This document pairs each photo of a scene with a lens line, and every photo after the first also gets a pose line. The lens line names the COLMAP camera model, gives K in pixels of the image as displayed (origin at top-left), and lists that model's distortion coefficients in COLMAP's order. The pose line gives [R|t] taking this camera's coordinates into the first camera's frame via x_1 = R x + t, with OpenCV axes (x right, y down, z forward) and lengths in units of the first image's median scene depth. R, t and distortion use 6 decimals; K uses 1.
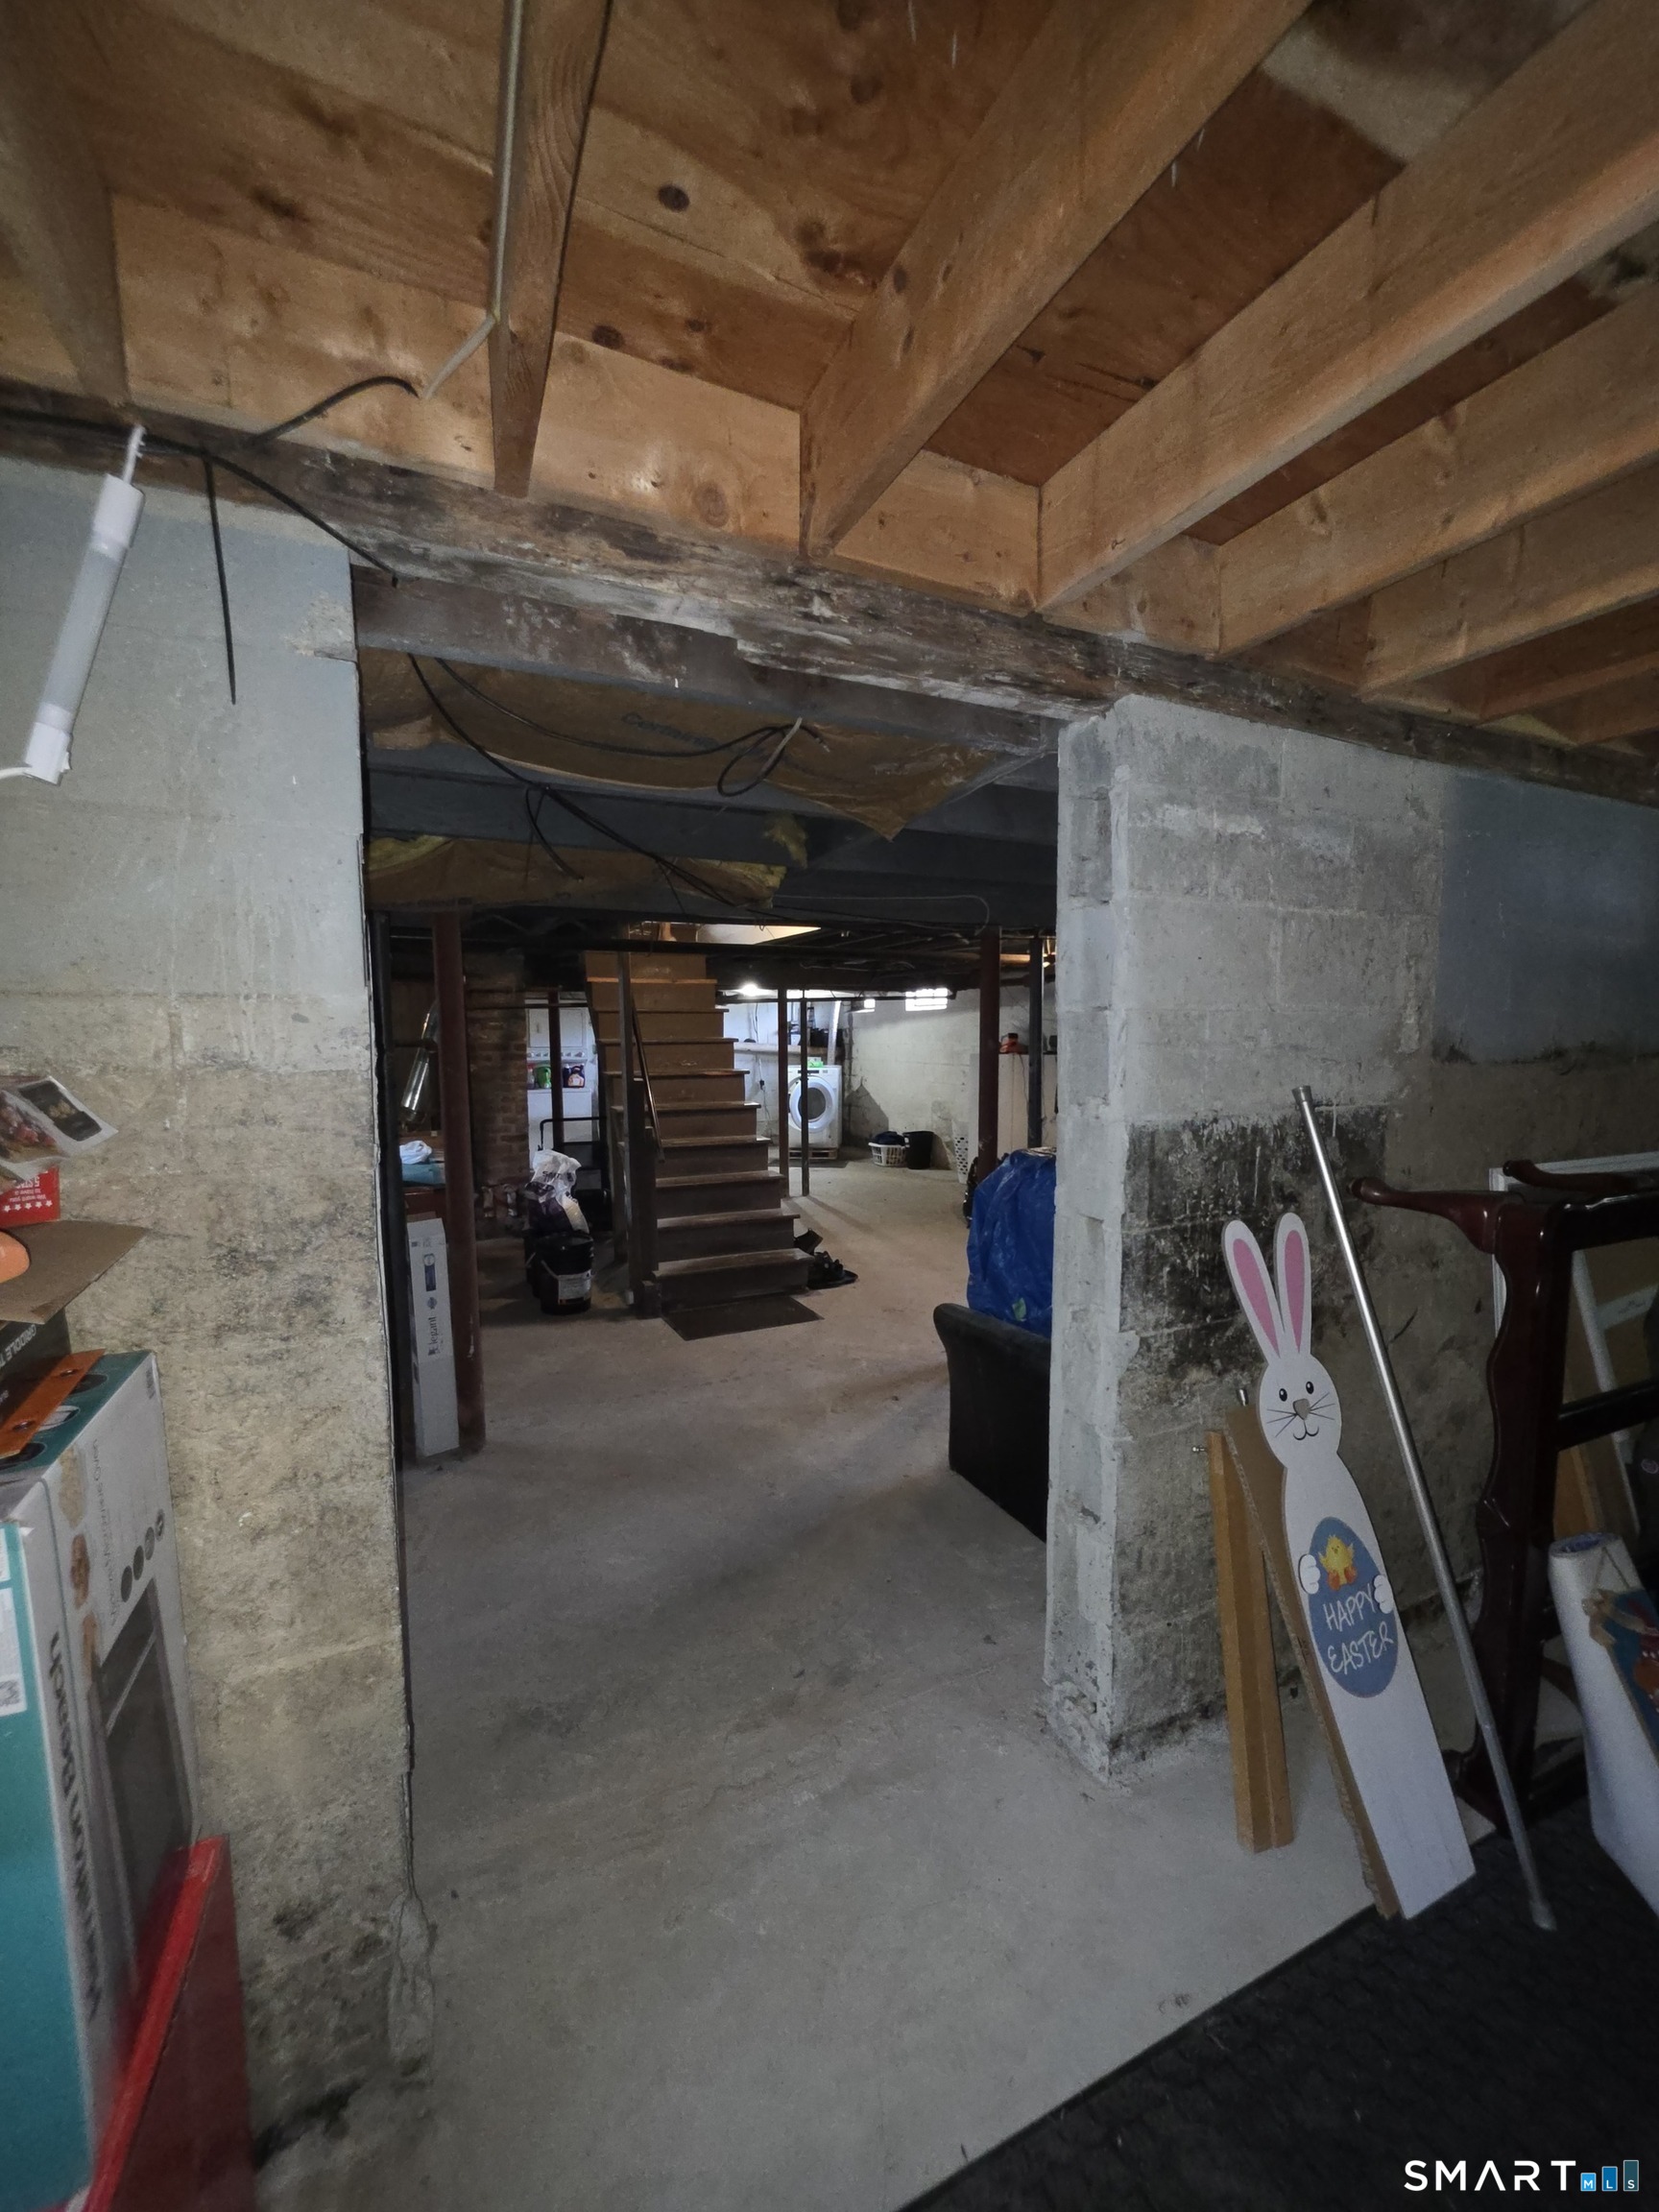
lens RADIAL K [[879.3, 0, 836.8], [0, 879.3, 1116.3], [0, 0, 1]] dist [-0.004295, -0.000376]
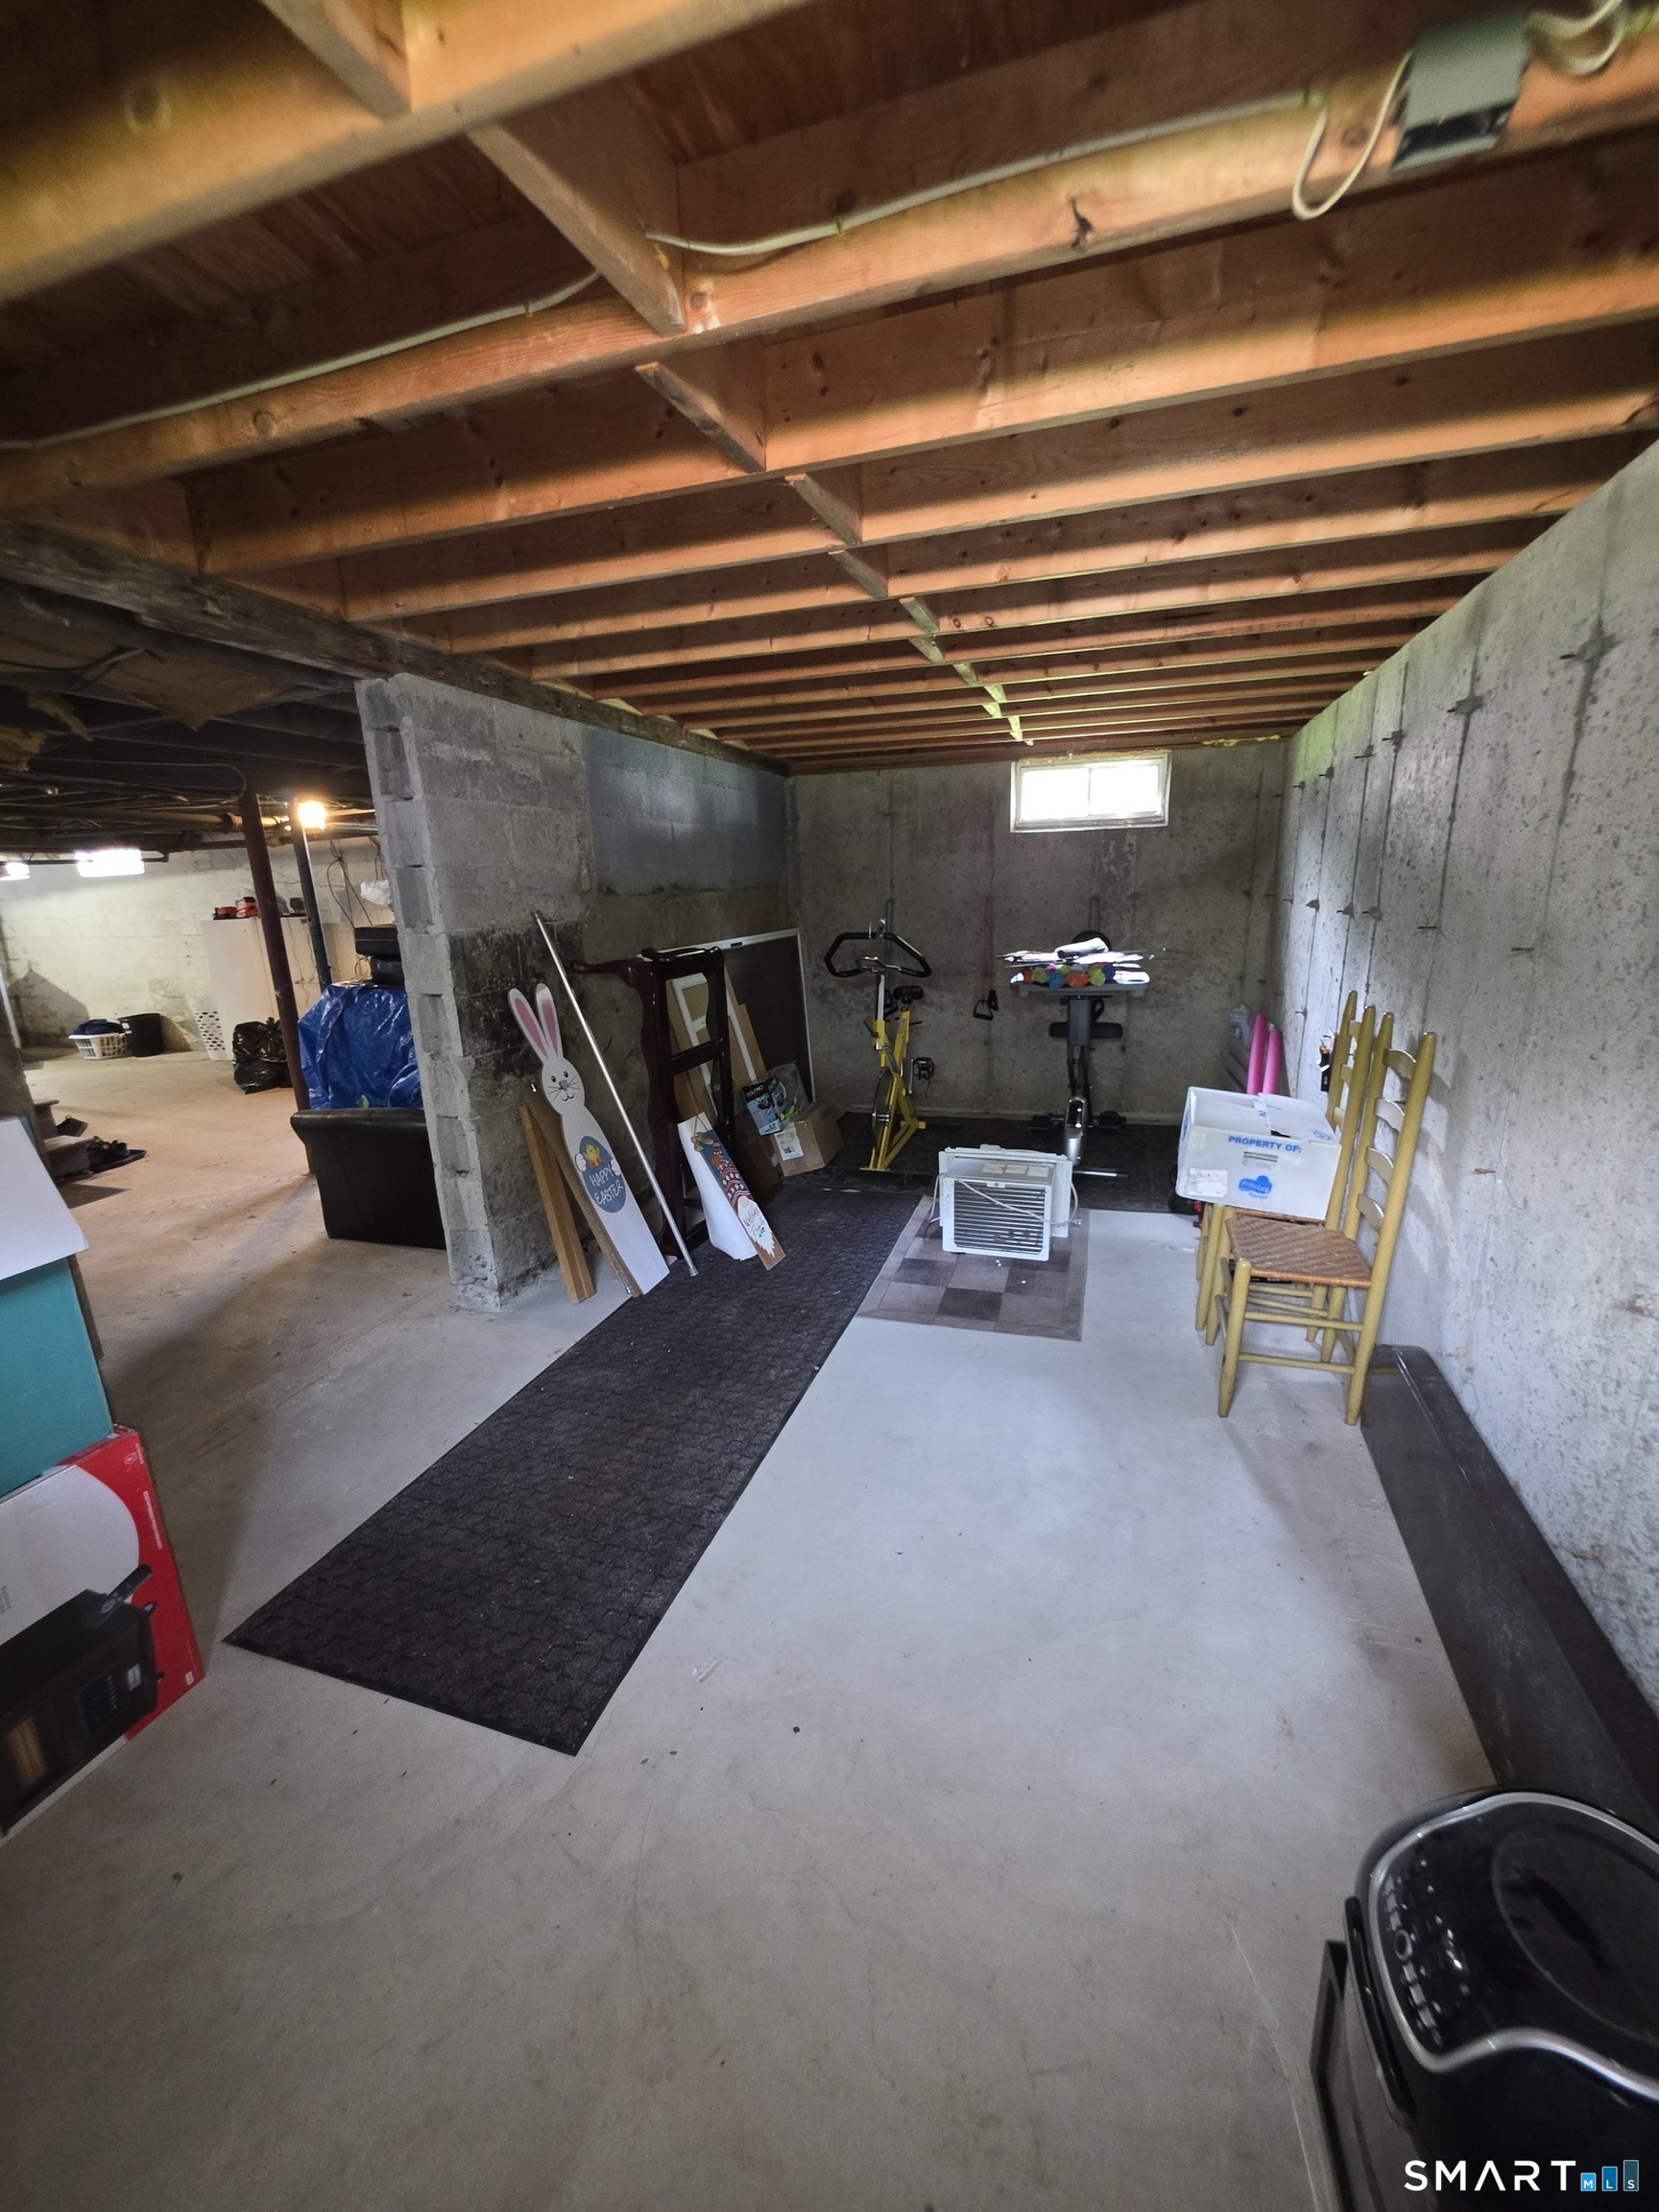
lens RADIAL K [[879.3, 0, 834.7], [0, 879.3, 1113.2], [0, 0, 1]] dist [-0.004295, -0.000376]
pose [[0.678152, -0.206994, 0.705169, -0.413468], [0.100904, 0.976654, 0.189647, 0.094518], [-0.727961, -0.057455, 0.683207, -0.705100]]
